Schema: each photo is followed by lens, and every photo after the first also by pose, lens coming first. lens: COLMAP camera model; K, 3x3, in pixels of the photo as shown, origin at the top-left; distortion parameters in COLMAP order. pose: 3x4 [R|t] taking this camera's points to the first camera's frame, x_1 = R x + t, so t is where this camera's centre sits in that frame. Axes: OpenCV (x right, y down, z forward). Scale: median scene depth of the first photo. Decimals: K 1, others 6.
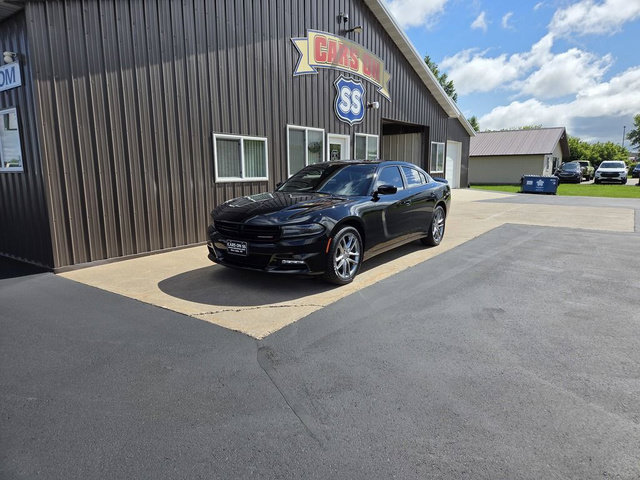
lens RADIAL K [[426.6, 0, 314.3], [0, 426.6, 238.4], [0, 0, 1]] dist [0.086810, -0.079977]
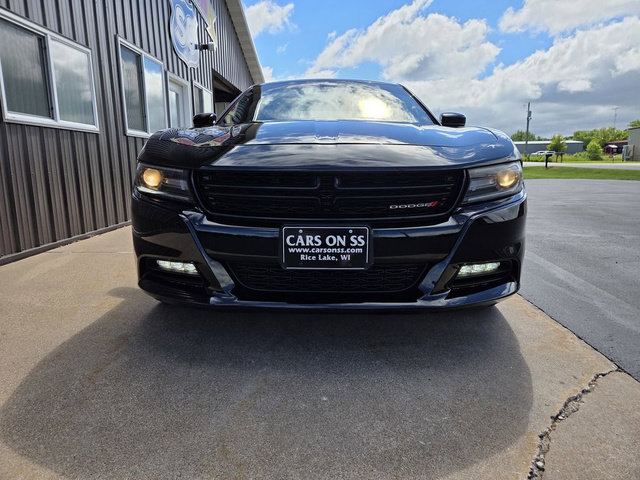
lens RADIAL K [[426.6, 0, 314.3], [0, 426.6, 238.4], [0, 0, 1]] dist [0.086810, -0.079977]
pose [[0.826011, -0.098562, 0.554970, -0.177024], [0.095293, 0.994839, 0.034850, 0.001549], [-0.555541, 0.024098, 0.831140, 0.360841]]
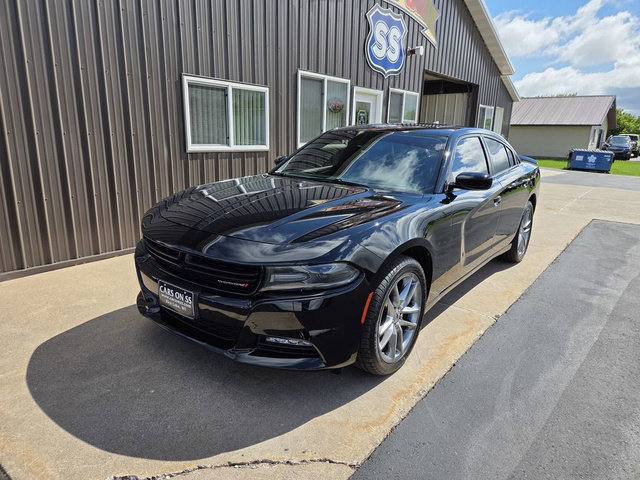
lens RADIAL K [[426.6, 0, 314.3], [0, 426.6, 238.4], [0, 0, 1]] dist [0.086810, -0.079977]
pose [[0.998796, 0.040399, -0.027843, -0.006416], [-0.038057, 0.996063, 0.080067, -0.044759], [0.030968, -0.078911, 0.996401, 0.254445]]
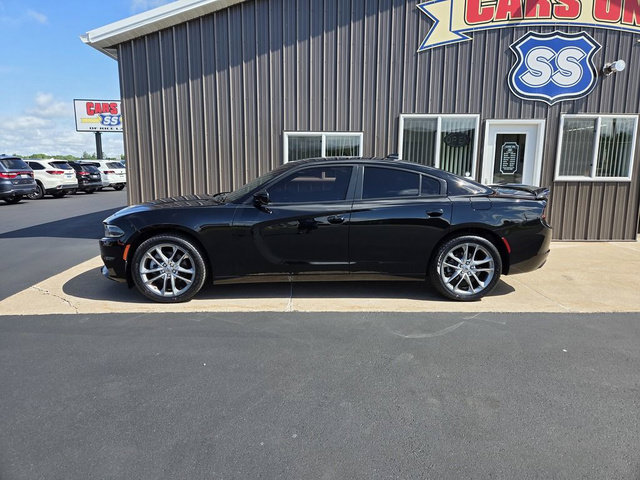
lens RADIAL K [[426.6, 0, 314.3], [0, 426.6, 238.4], [0, 0, 1]] dist [0.086810, -0.079977]
pose [[0.594027, 0.156610, -0.789054, 0.482656], [-0.143575, 0.985758, 0.087563, -0.073726], [0.791529, 0.061274, 0.608052, 0.353107]]
